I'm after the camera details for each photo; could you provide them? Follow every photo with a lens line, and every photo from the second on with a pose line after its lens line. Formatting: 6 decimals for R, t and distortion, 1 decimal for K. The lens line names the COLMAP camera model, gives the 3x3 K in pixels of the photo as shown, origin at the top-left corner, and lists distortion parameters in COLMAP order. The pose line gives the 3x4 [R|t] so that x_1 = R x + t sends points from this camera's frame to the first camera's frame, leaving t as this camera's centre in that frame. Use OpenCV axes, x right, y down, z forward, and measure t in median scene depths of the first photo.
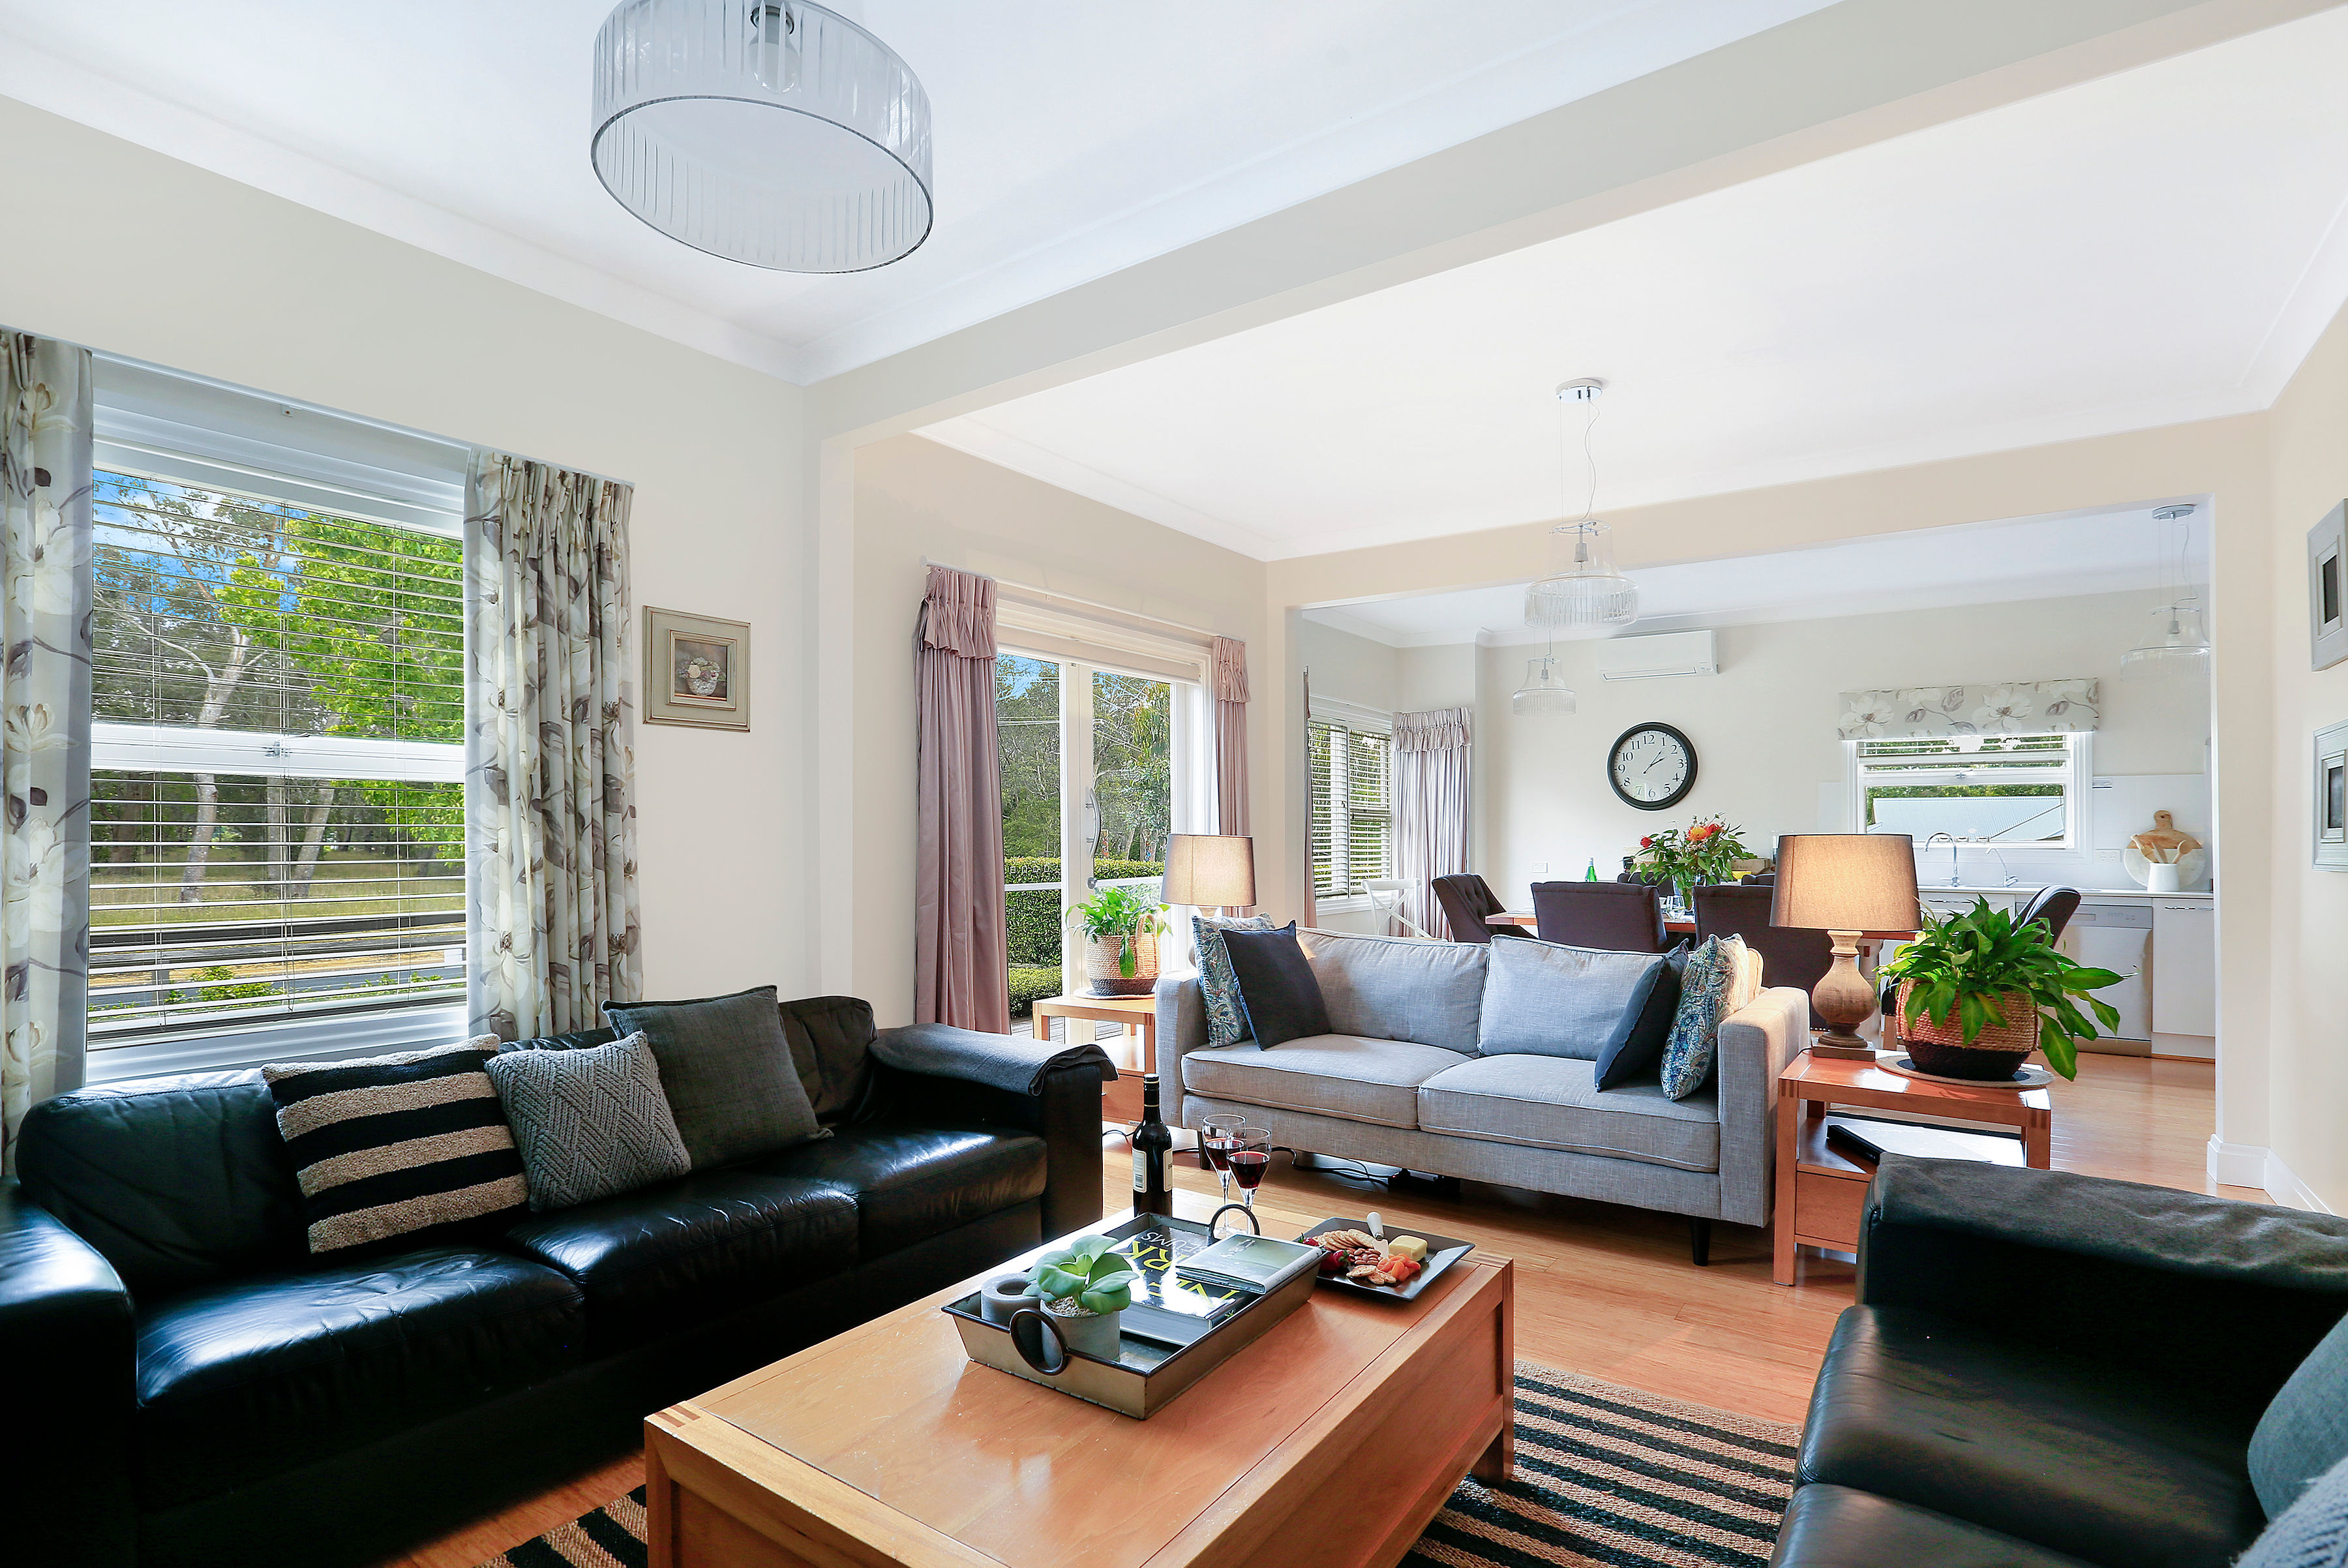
lens RADIAL K [[1136.9, 0, 1178.7], [0, 1136.9, 825.7], [0, 0, 1]] dist [-0.001101, -0.000145]
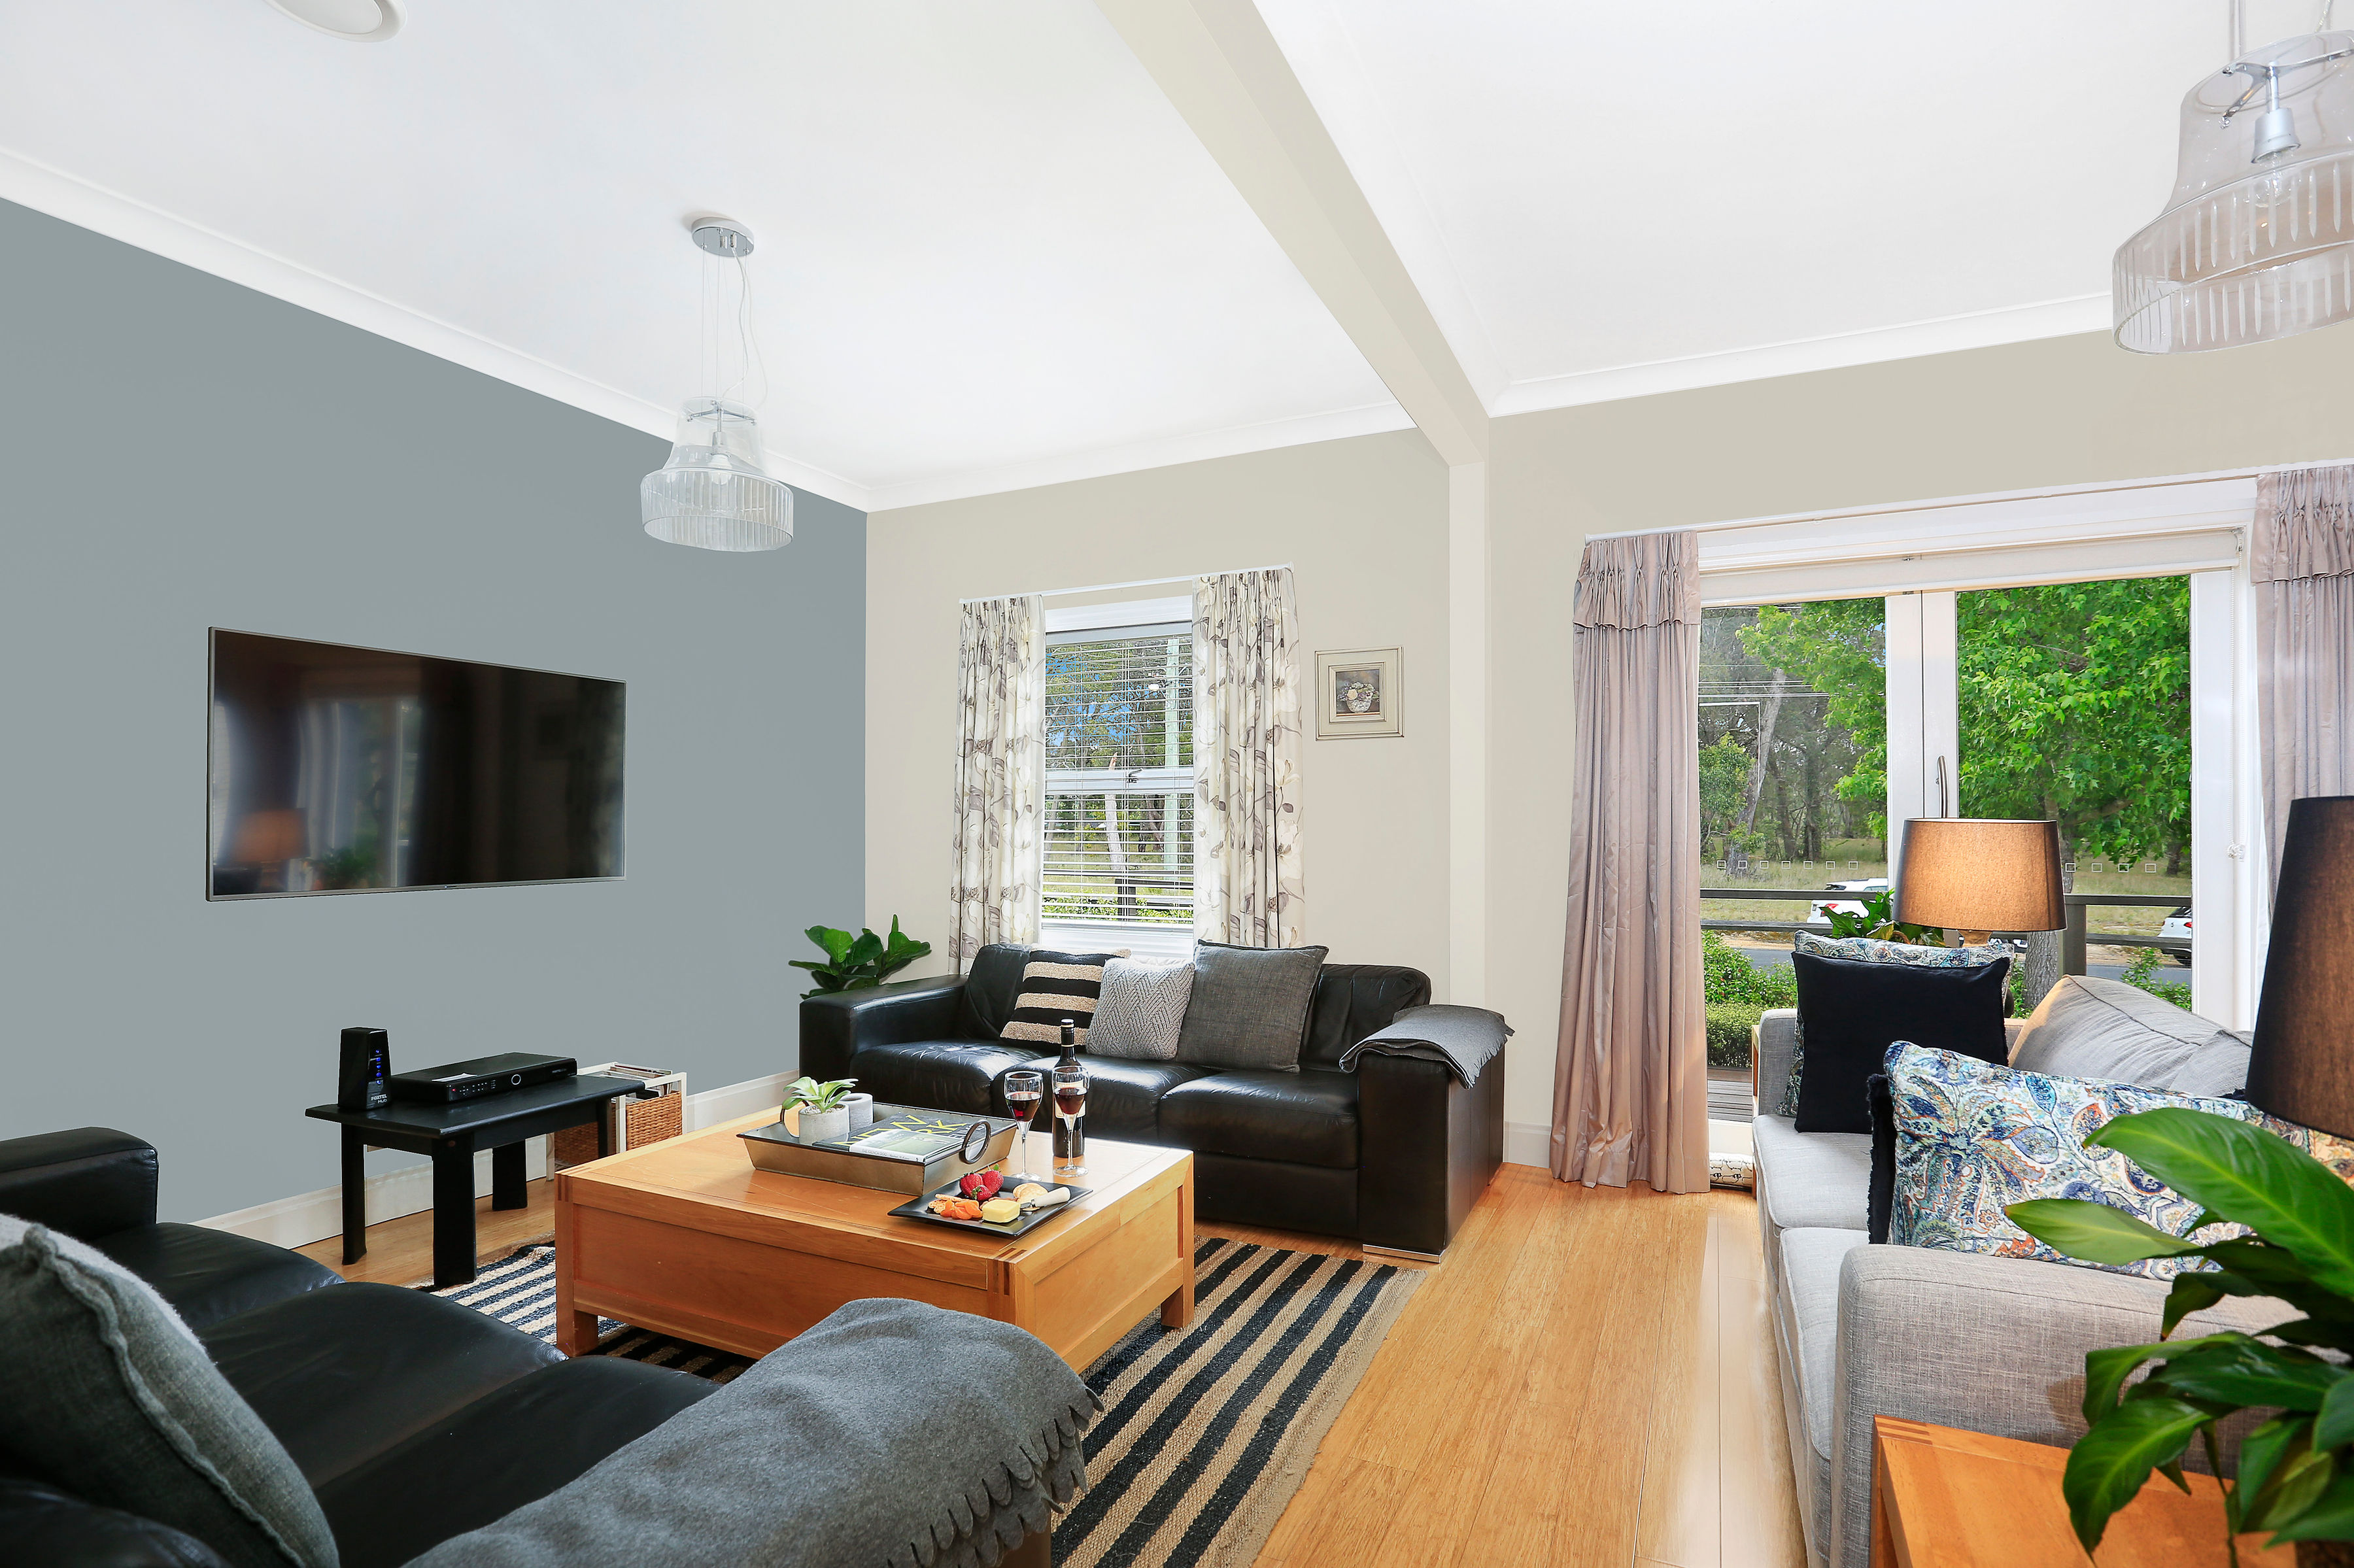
lens RADIAL K [[1139.7, 0, 1181.8], [0, 1139.7, 825.8], [0, 0, 1]] dist [-0.001101, -0.000145]
pose [[0.177551, 0.004270, -0.984102, 0.841708], [0.006334, 0.999965, 0.005481, 0.000441], [0.984091, -0.007207, 0.177517, 0.644591]]
